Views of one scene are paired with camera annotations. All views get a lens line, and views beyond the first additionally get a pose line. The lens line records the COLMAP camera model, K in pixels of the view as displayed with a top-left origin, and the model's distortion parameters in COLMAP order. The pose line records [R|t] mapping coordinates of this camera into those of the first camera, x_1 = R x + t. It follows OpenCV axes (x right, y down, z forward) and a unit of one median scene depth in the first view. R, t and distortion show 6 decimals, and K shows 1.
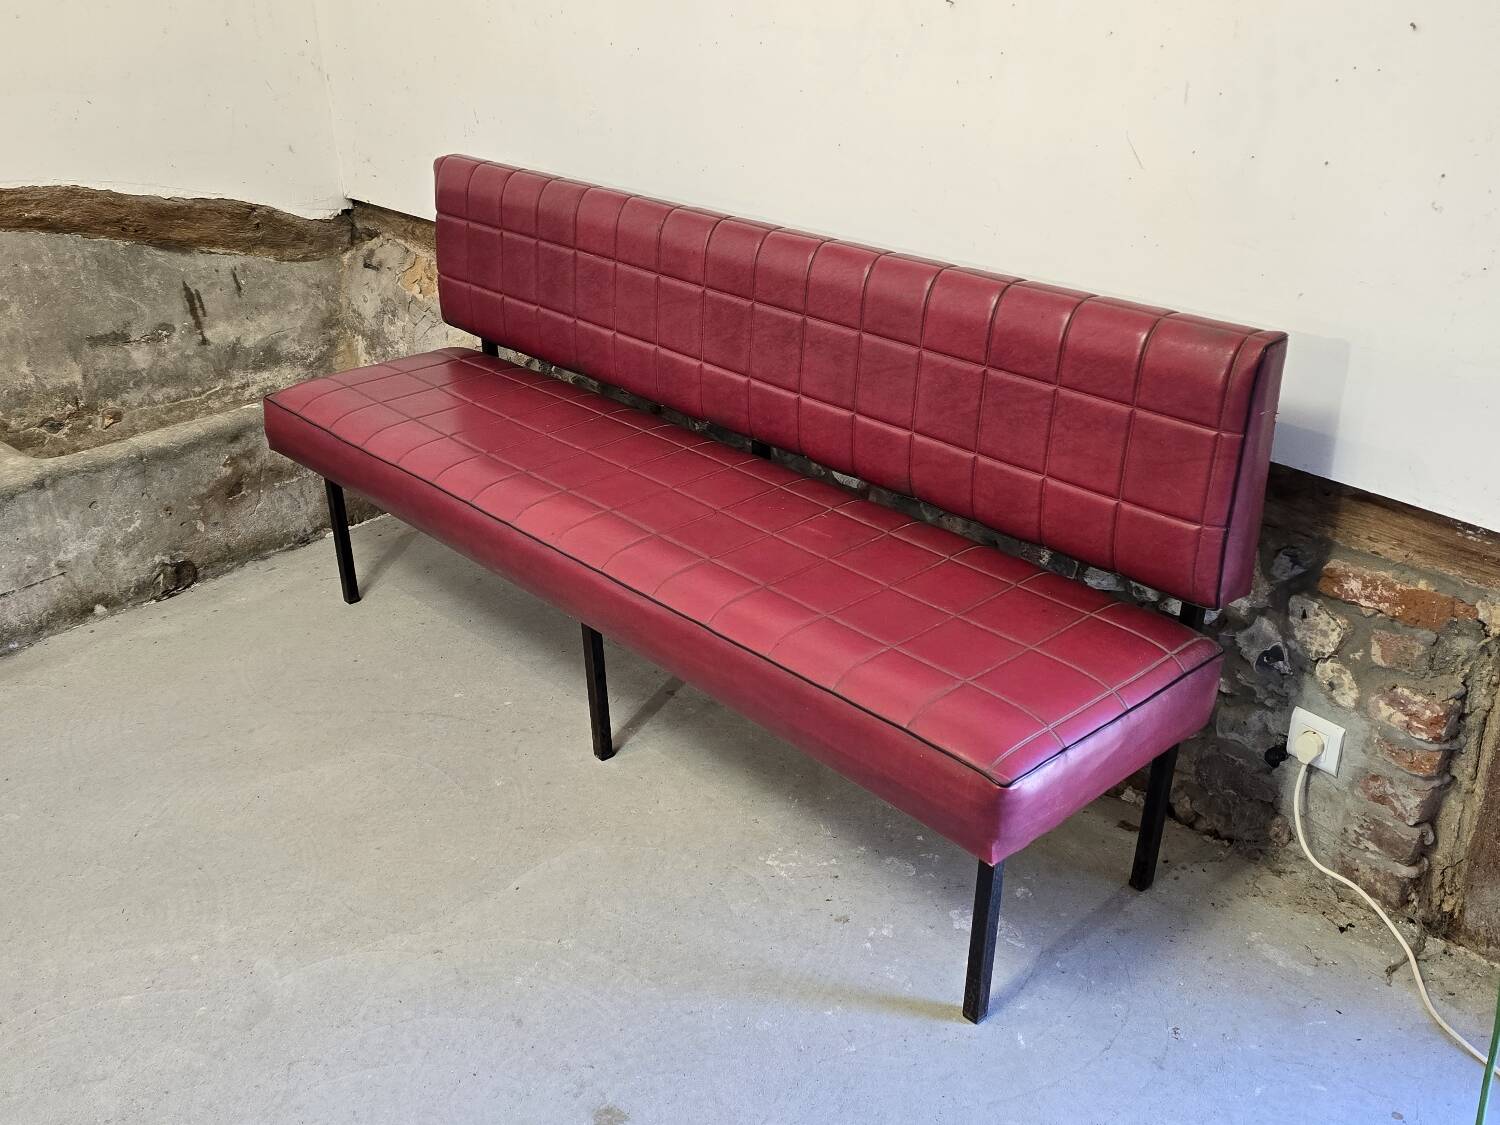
lens RADIAL K [[1479.1, 0, 760.6], [0, 1479.1, 558.9], [0, 0, 1]] dist [0.040642, 0.000000]
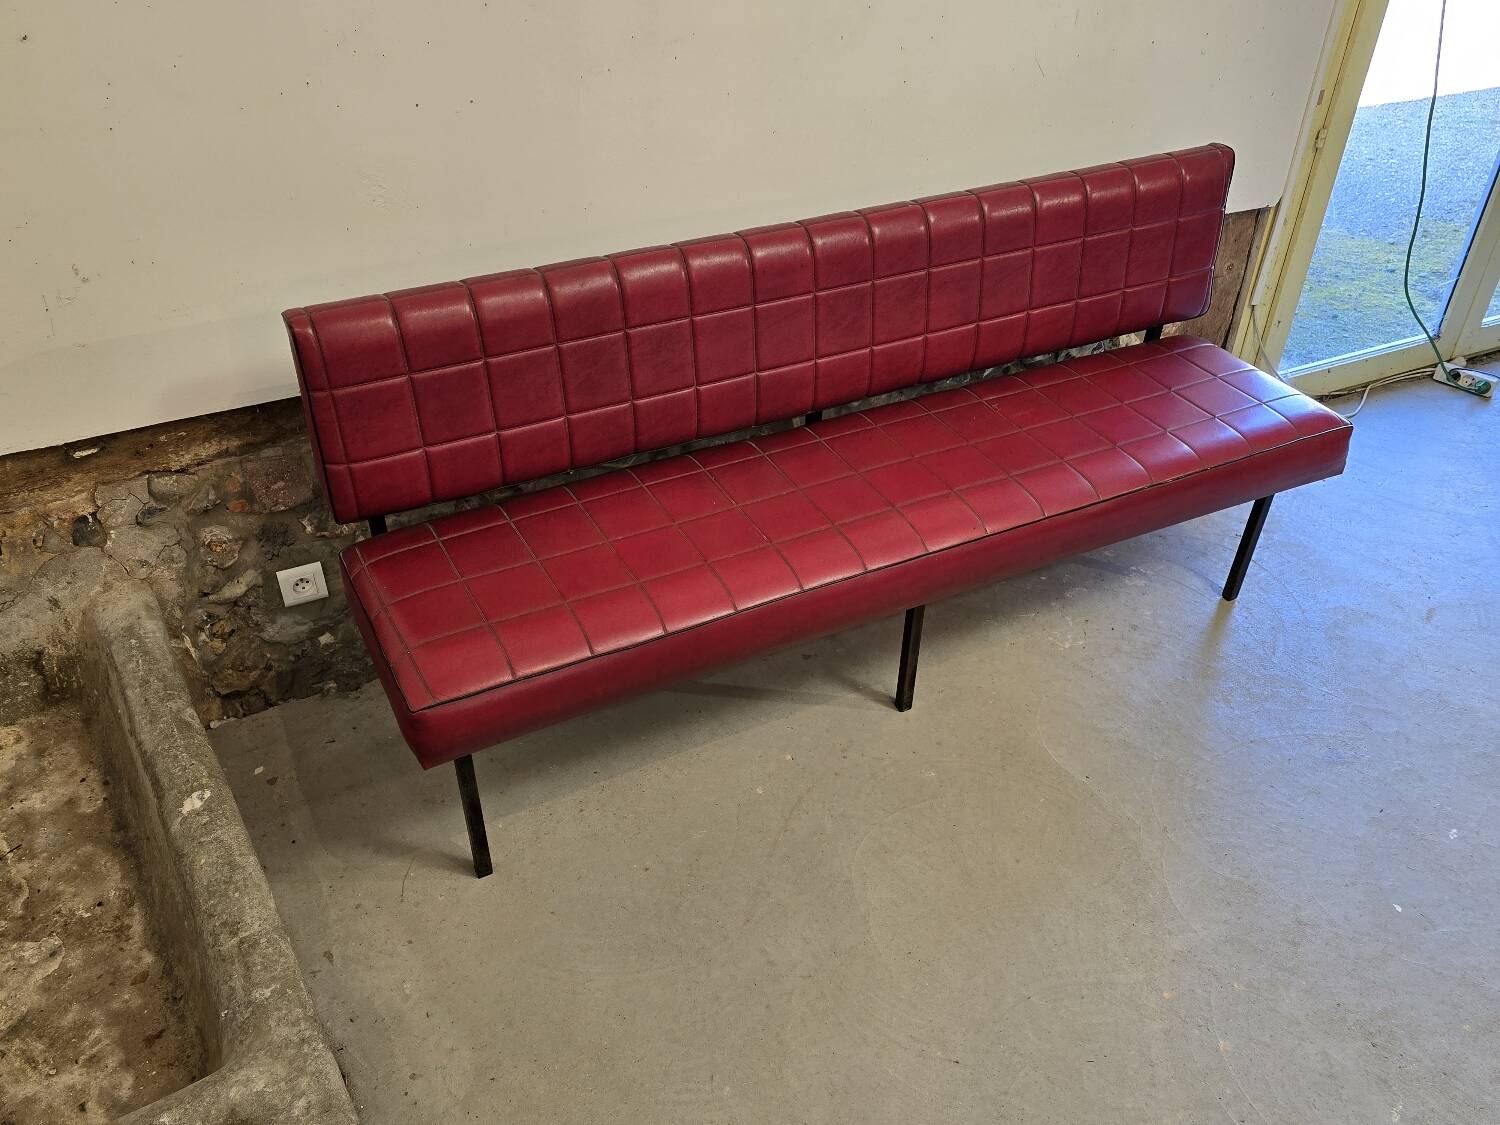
lens RADIAL K [[1246.1, 0, 756.1], [0, 1246.1, 549.0], [0, 0, 1]] dist [0.053045, -0.052437]
pose [[0.249840, -0.533574, 0.808009, -0.874336], [0.397454, 0.817445, 0.416911, -0.424106], [-0.882956, 0.216985, 0.416301, 0.702272]]
